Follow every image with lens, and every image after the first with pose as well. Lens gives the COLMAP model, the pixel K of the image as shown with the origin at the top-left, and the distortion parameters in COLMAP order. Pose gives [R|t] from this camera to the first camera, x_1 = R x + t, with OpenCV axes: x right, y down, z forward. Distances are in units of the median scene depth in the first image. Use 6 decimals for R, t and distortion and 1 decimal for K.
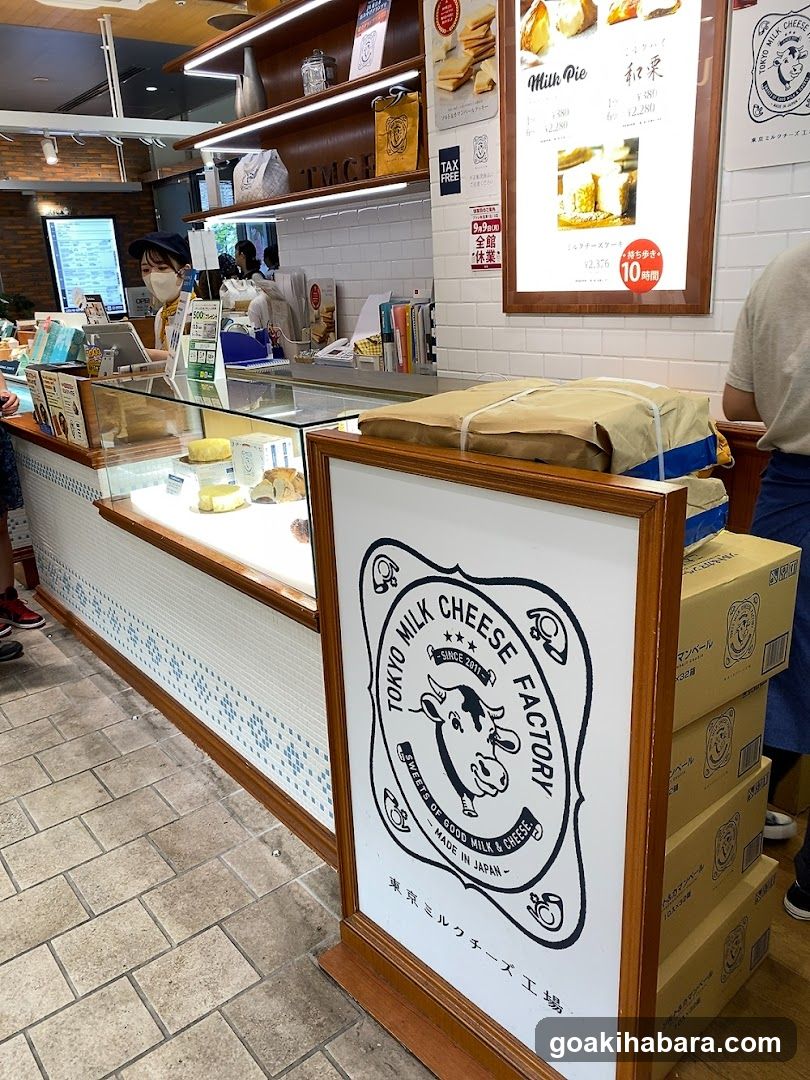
lens RADIAL K [[832.9, 0, 405.0], [0, 832.9, 540.0], [0, 0, 1]] dist [0.010545, -0.004164]
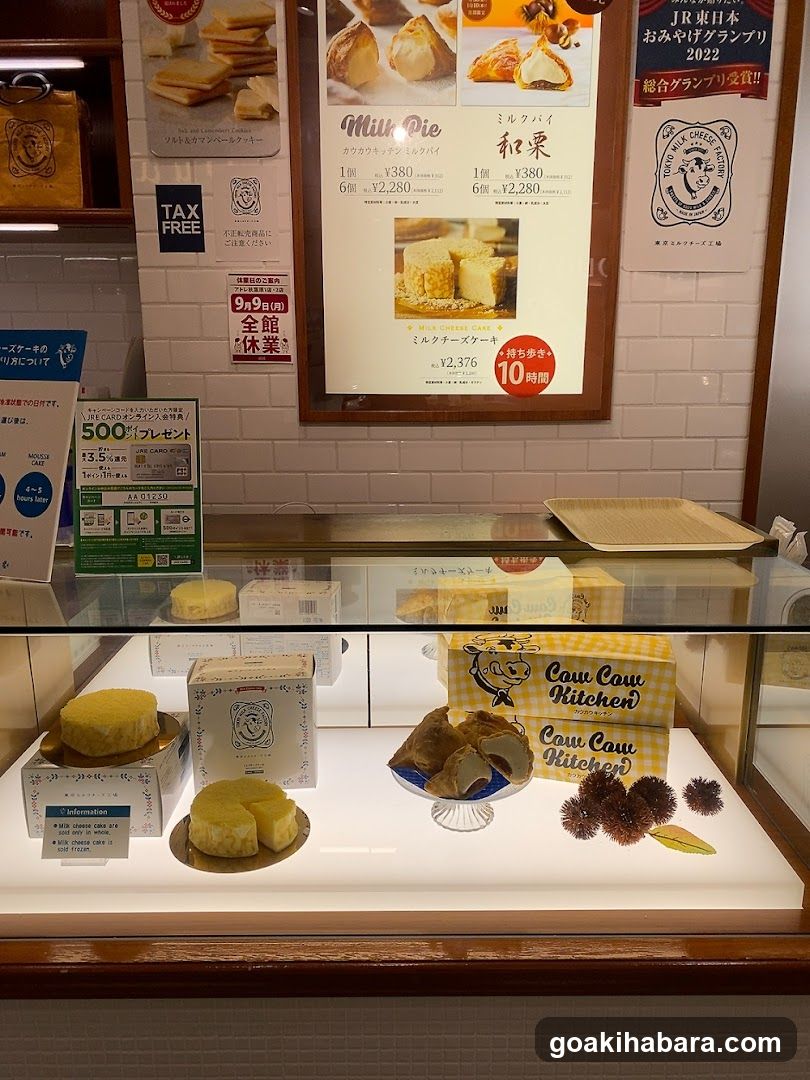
lens RADIAL K [[832.9, 0, 405.0], [0, 832.9, 540.0], [0, 0, 1]] dist [0.010545, -0.004164]
pose [[0.627220, -0.118595, 0.769760, -0.445825], [0.211678, 0.977093, -0.021942, -0.154979], [-0.749525, 0.176703, 0.637956, 0.553148]]
